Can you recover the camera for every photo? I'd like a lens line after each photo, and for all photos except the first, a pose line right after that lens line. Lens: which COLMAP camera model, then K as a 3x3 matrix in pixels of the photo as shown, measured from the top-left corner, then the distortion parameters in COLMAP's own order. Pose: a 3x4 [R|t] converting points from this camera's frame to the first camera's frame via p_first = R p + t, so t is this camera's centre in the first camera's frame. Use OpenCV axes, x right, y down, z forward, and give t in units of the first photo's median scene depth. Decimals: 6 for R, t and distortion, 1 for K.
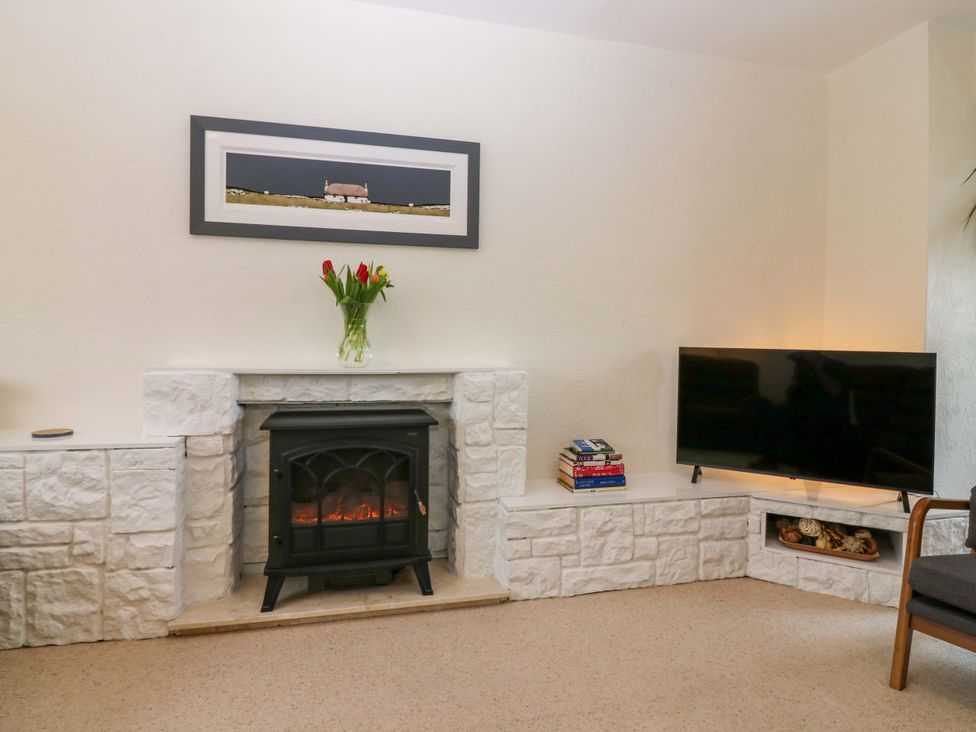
lens RADIAL K [[537.2, 0, 458.7], [0, 537.2, 342.8], [0, 0, 1]] dist [-0.001355, -0.011671]
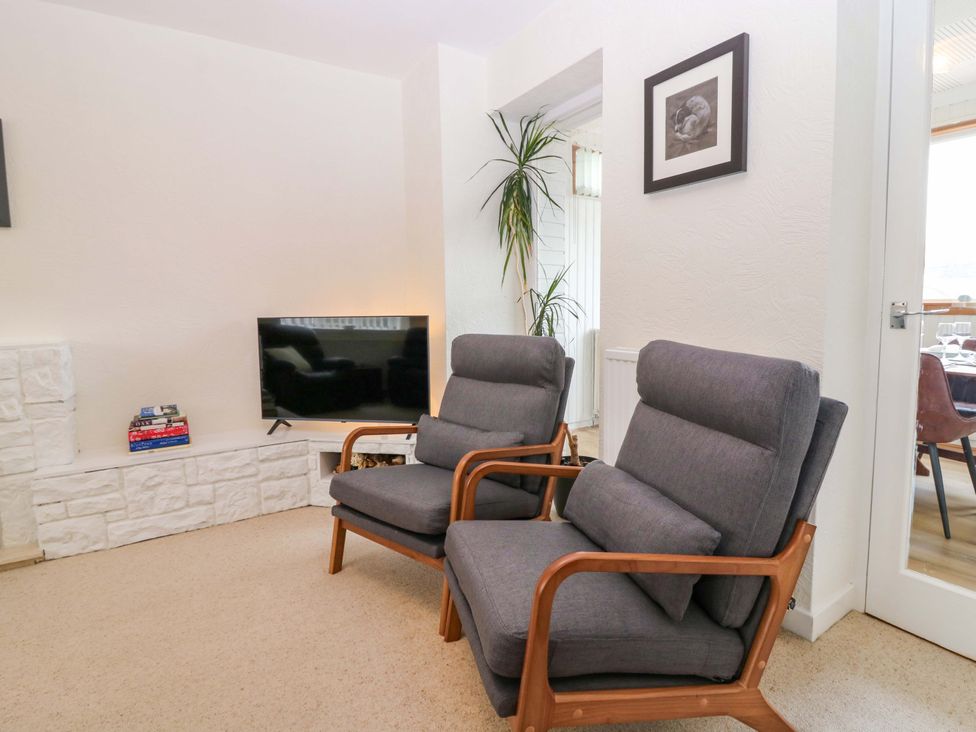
lens RADIAL K [[505.7, 0, 492.3], [0, 505.7, 355.6], [0, 0, 1]] dist [-0.020494, -0.003060]
pose [[0.935582, -0.060853, 0.347827, 0.574648], [0.034083, 0.996002, 0.082577, 0.018114], [-0.351461, -0.065403, 0.933915, -0.201867]]
